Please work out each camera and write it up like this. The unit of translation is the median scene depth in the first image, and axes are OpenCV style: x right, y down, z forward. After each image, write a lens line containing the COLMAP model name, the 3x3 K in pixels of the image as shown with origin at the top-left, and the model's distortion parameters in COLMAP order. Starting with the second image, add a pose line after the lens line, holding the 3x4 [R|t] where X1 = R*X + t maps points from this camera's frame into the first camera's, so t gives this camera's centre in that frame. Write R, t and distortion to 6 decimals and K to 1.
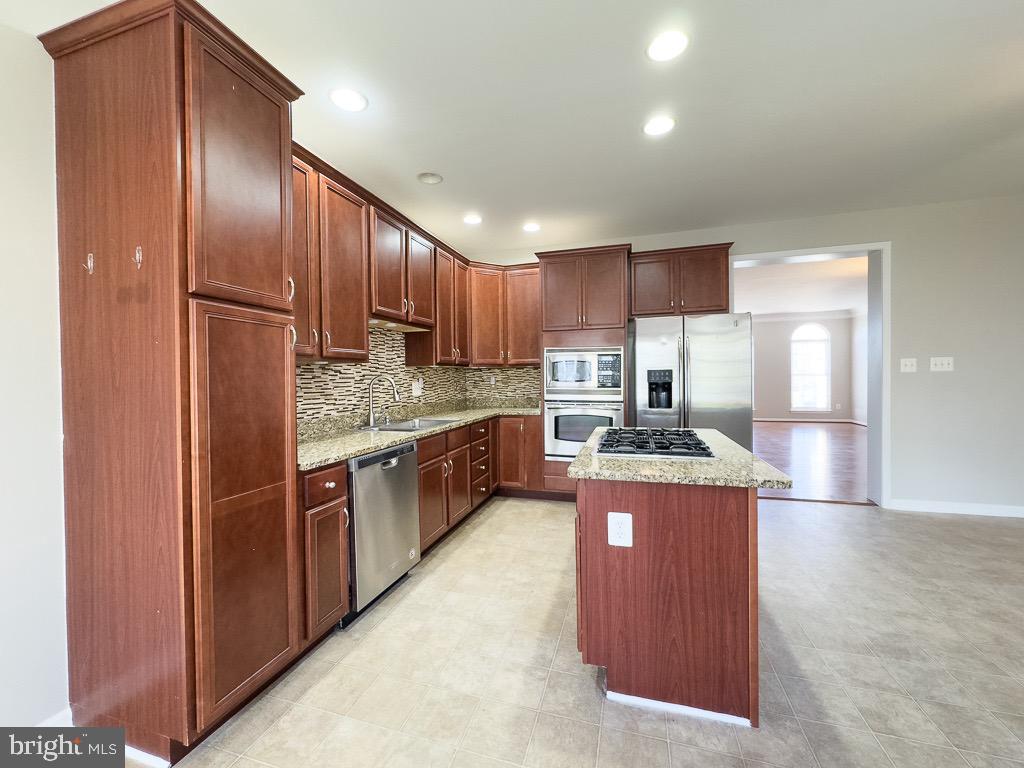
lens RADIAL K [[408.5, 0, 511.9], [0, 408.5, 383.7], [0, 0, 1]] dist [-0.002558, 0.000880]
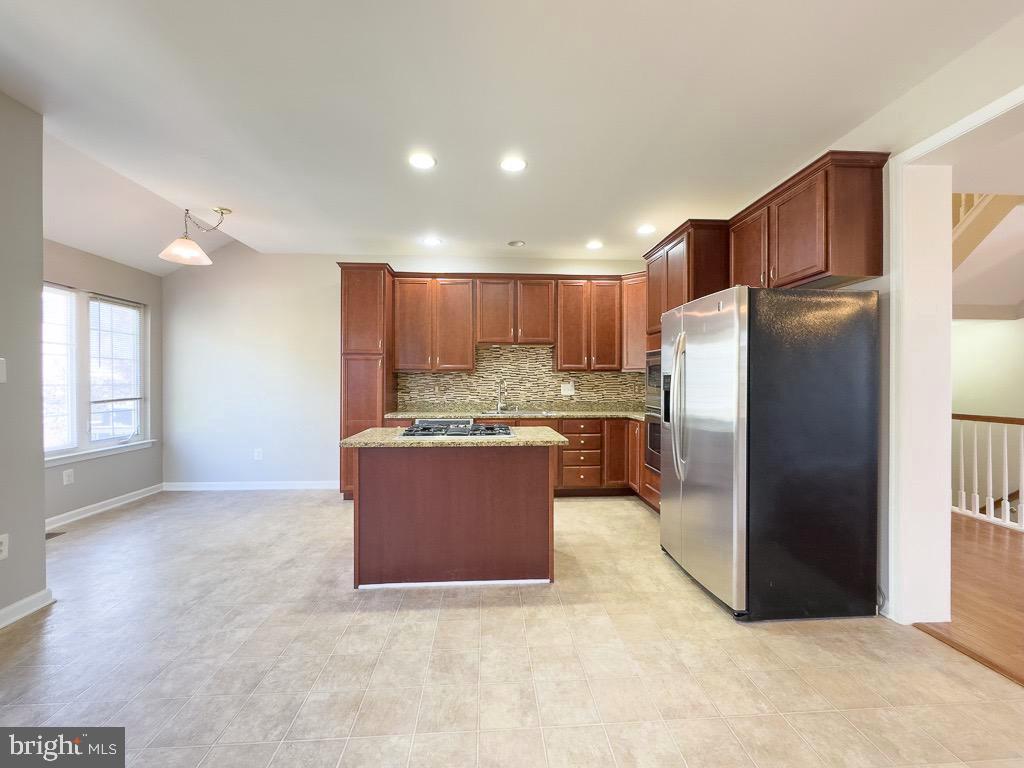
lens RADIAL K [[408.5, 0, 510.1], [0, 408.5, 382.9], [0, 0, 1]] dist [-0.002558, 0.000880]
pose [[0.344012, 0.015456, -0.938838, 1.141697], [-0.021050, 0.999740, 0.008746, -0.019756], [0.938729, 0.016753, 0.344248, 0.478324]]
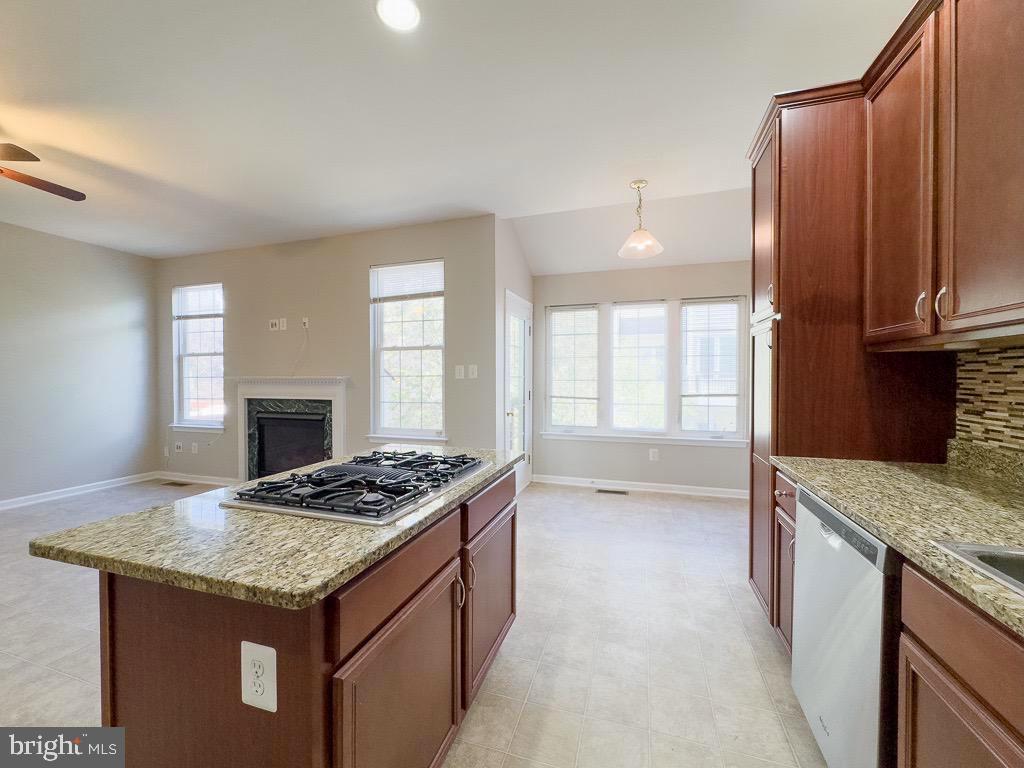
lens RADIAL K [[408.5, 0, 513.7], [0, 408.5, 379.4], [0, 0, 1]] dist [-0.002558, 0.000880]
pose [[-0.999746, 0.013322, 0.018170, 0.074929], [0.013736, 0.999646, 0.022803, -0.019193], [-0.017860, 0.023047, -0.999575, 1.146233]]
